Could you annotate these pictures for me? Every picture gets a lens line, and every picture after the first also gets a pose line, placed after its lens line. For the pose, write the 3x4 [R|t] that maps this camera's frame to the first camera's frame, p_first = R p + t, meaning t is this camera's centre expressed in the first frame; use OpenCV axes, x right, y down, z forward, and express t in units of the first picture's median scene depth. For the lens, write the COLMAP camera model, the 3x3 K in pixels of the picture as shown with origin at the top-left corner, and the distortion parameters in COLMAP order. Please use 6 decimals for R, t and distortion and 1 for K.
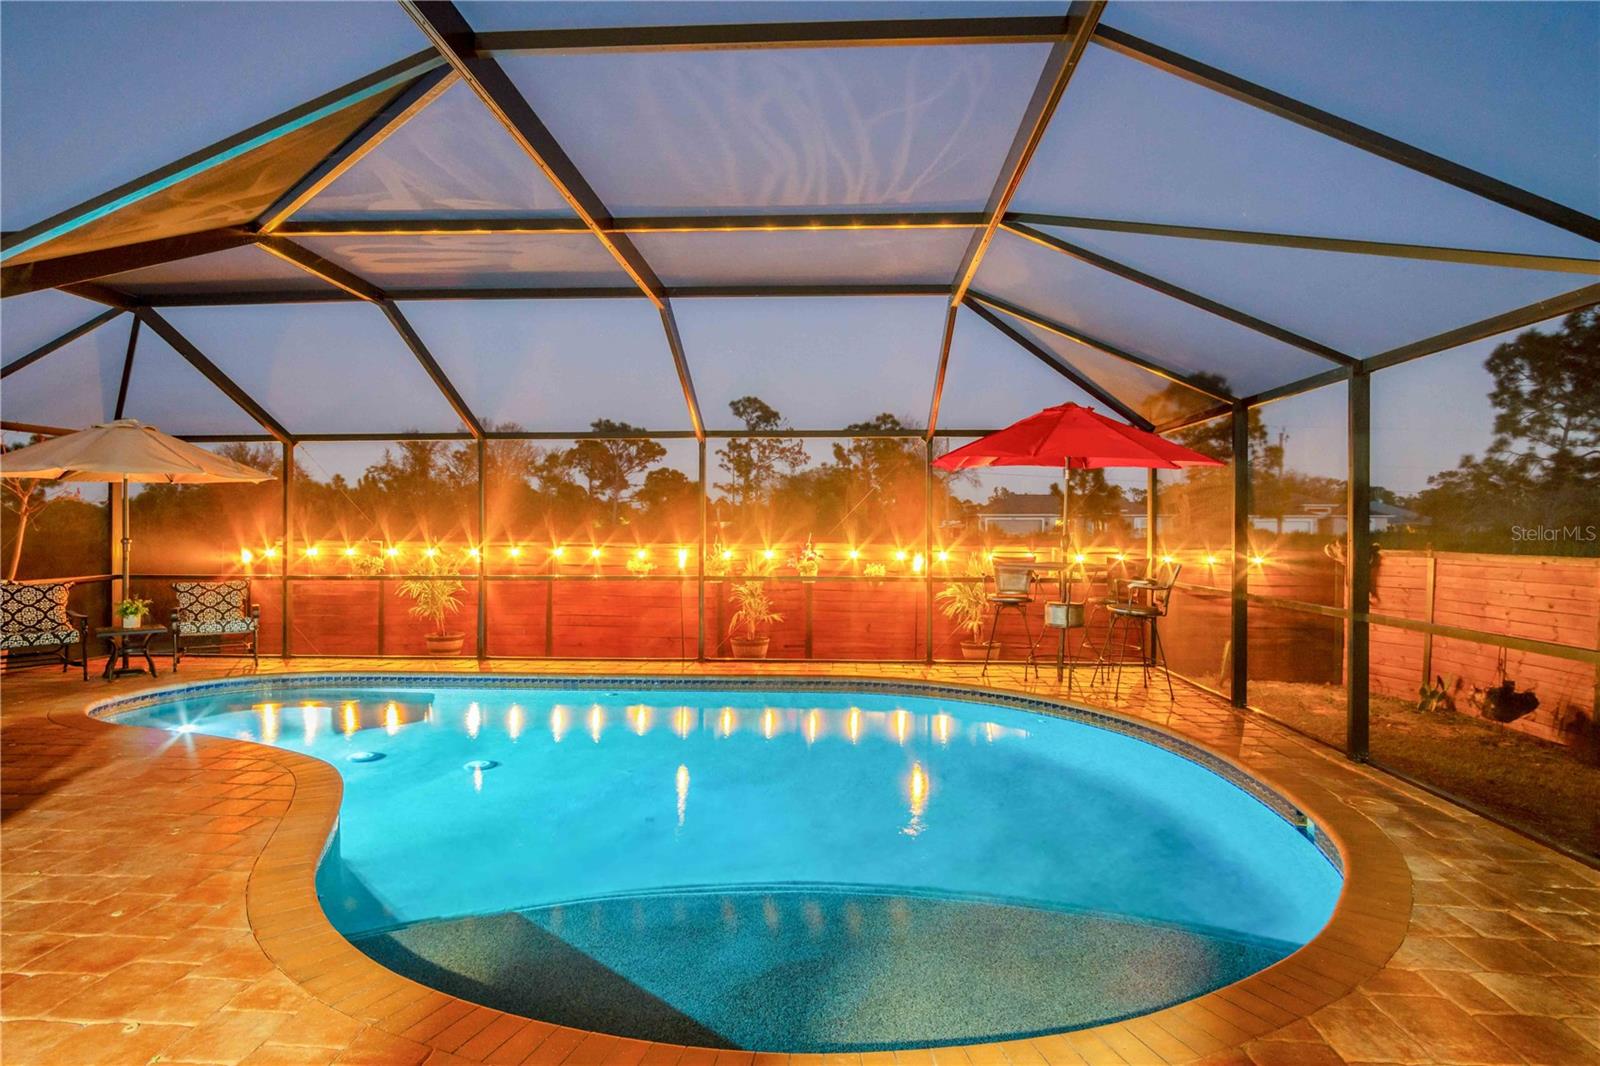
lens RADIAL K [[862.9, 0, 800.0], [0, 862.9, 533.0], [0, 0, 1]] dist [-0.002143, 0.000066]
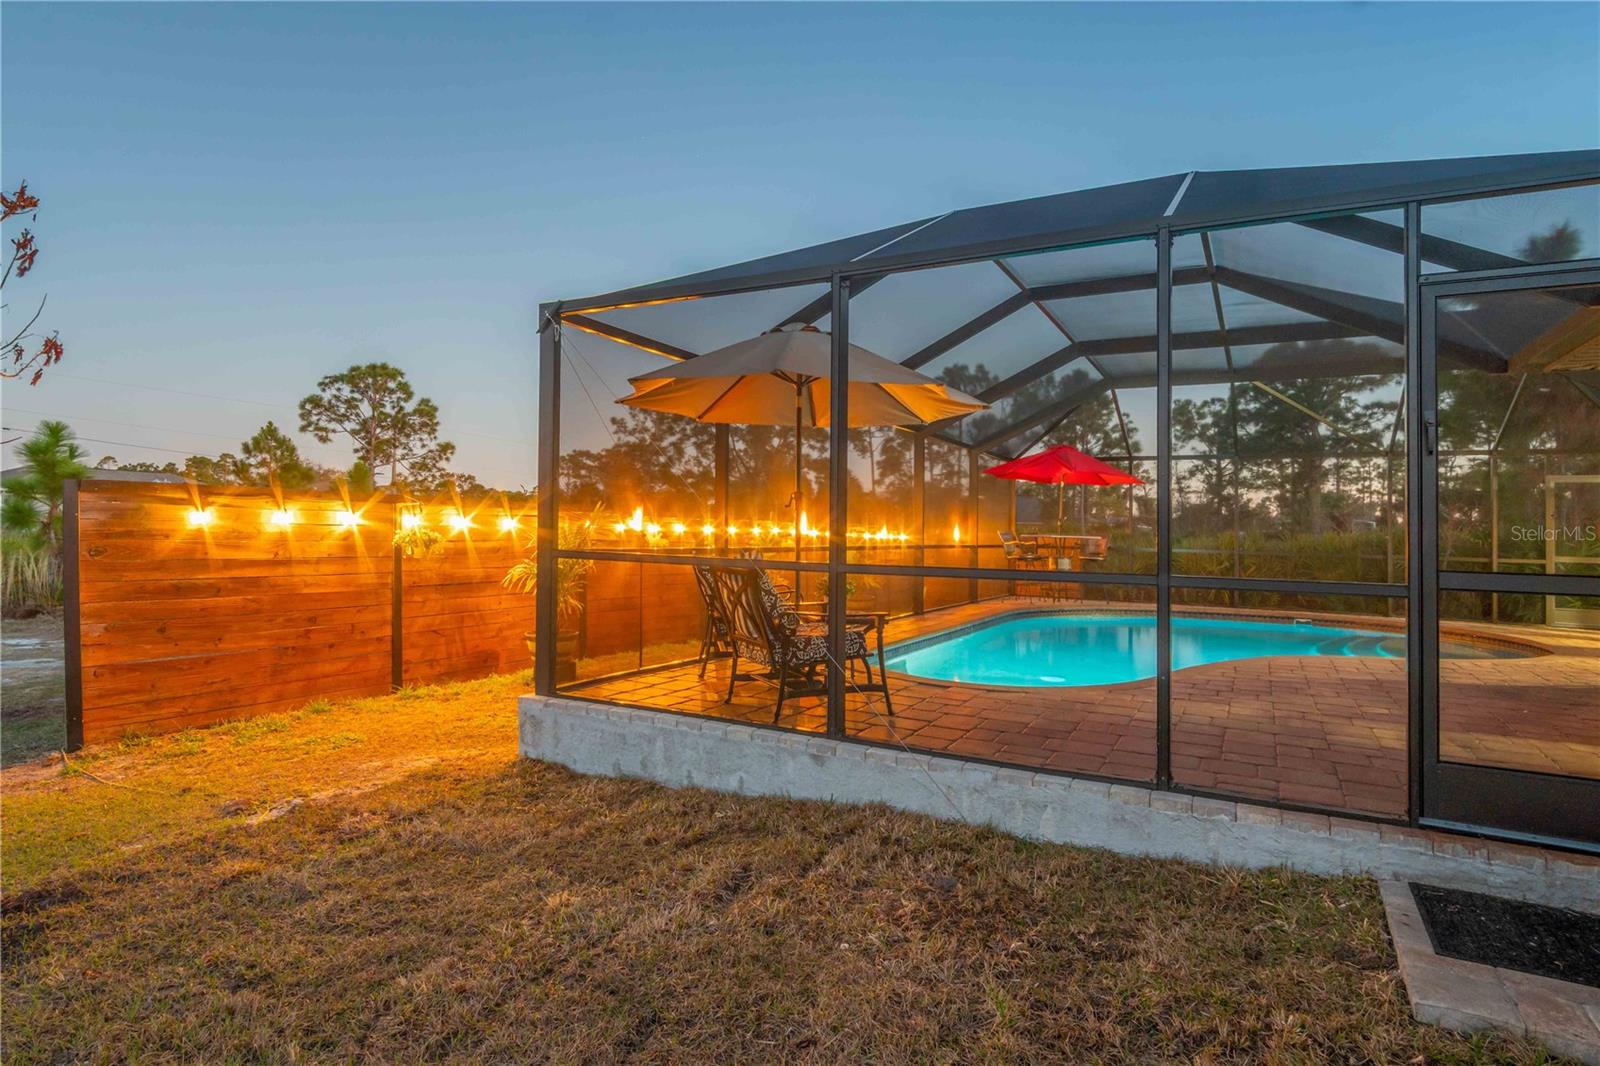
lens RADIAL K [[859.6, 0, 800.6], [0, 859.6, 525.6], [0, 0, 1]] dist [-0.004577, -0.000218]
pose [[0.432144, 0.014584, 0.901687, -0.950130], [-0.016562, 0.999829, -0.008233, 0.026878], [-0.901653, -0.011376, 0.432312, 0.469435]]
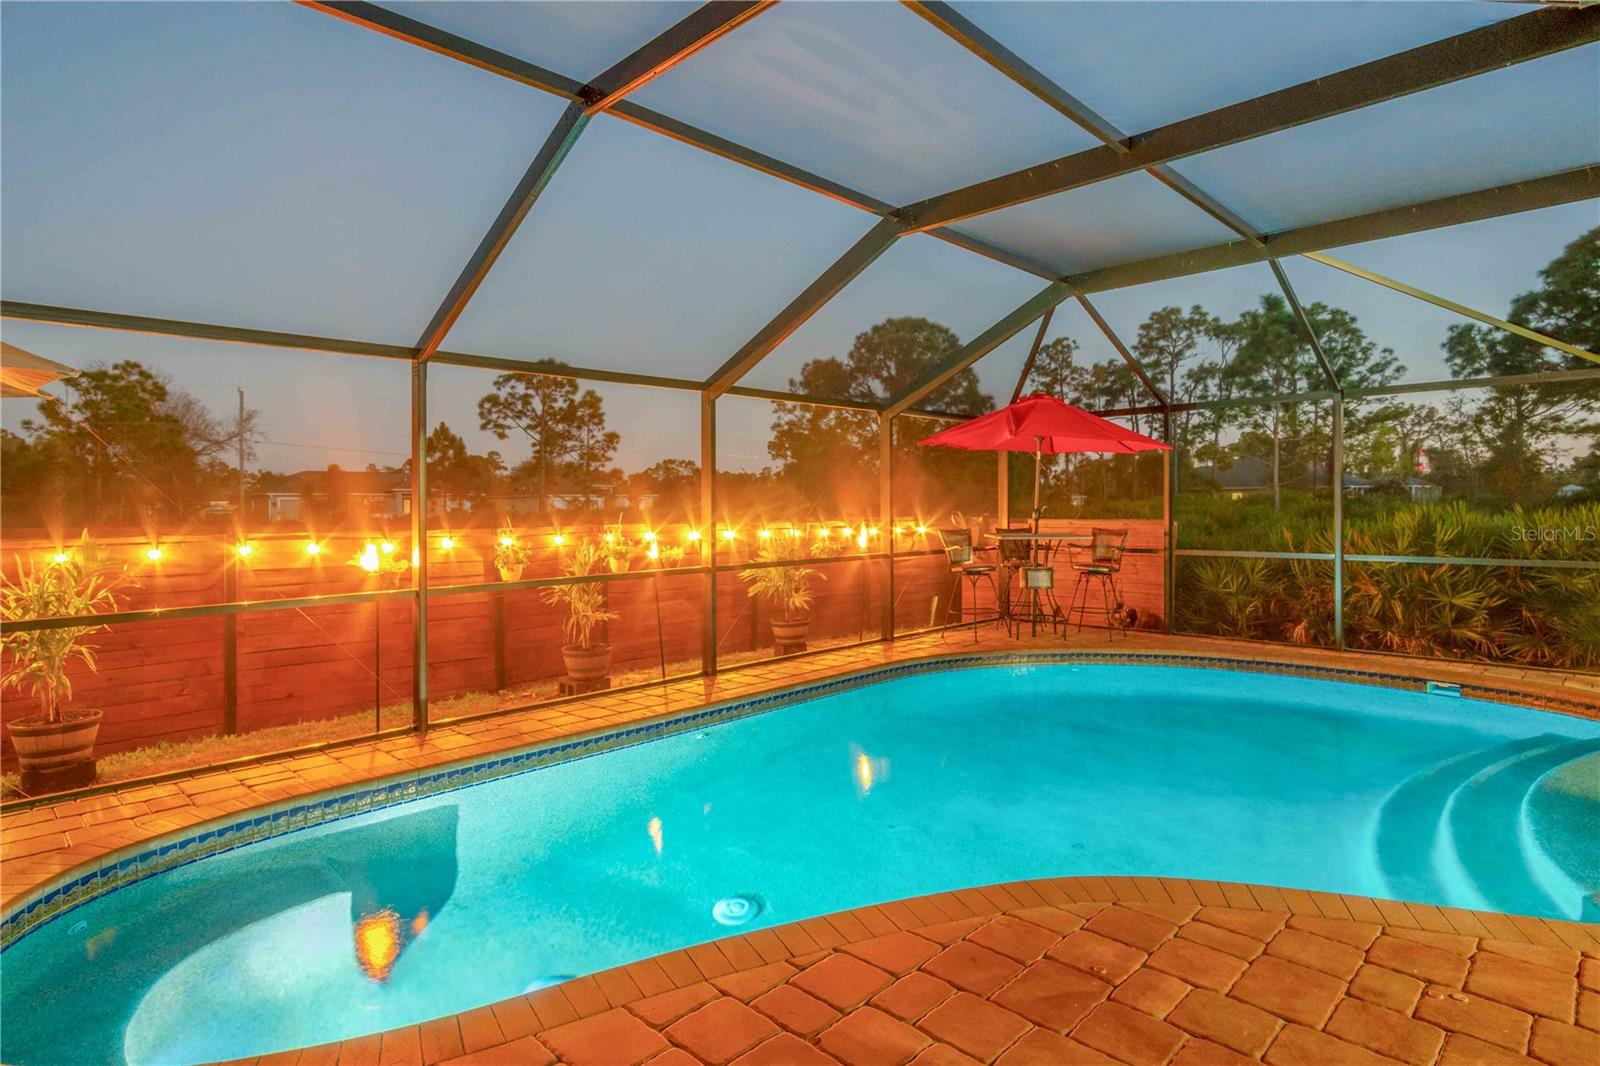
lens RADIAL K [[859.6, 0, 800.6], [0, 859.6, 525.6], [0, 0, 1]] dist [-0.004577, -0.000218]
pose [[0.664698, -0.027059, 0.746622, -0.478281], [0.015808, 0.999630, 0.022155, -0.002405], [-0.746945, -0.002924, 0.664879, 0.310511]]
